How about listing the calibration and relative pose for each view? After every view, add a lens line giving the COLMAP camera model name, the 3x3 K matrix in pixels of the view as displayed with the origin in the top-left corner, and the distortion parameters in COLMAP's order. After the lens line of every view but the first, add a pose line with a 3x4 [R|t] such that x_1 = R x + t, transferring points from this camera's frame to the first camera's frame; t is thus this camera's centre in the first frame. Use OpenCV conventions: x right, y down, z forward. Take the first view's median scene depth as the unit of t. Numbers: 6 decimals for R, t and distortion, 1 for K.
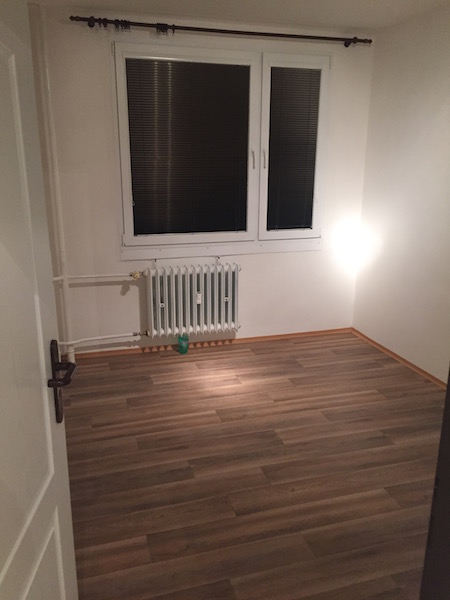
lens RADIAL K [[509.5, 0, 225.0], [0, 509.5, 300.0], [0, 0, 1]] dist [0.007464, -0.001370]
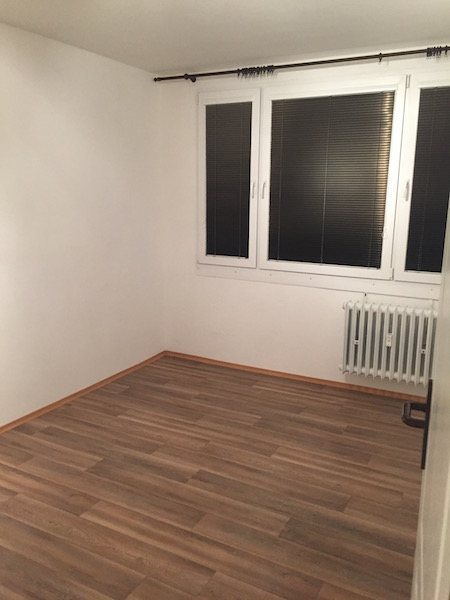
lens RADIAL K [[509.5, 0, 225.0], [0, 509.5, 300.0], [0, 0, 1]] dist [0.007464, -0.001370]
pose [[-0.717925, -0.154551, 0.678747, -0.566582], [0.164964, 0.909497, 0.381578, -0.429446], [-0.676292, 0.385913, -0.627455, 1.584923]]
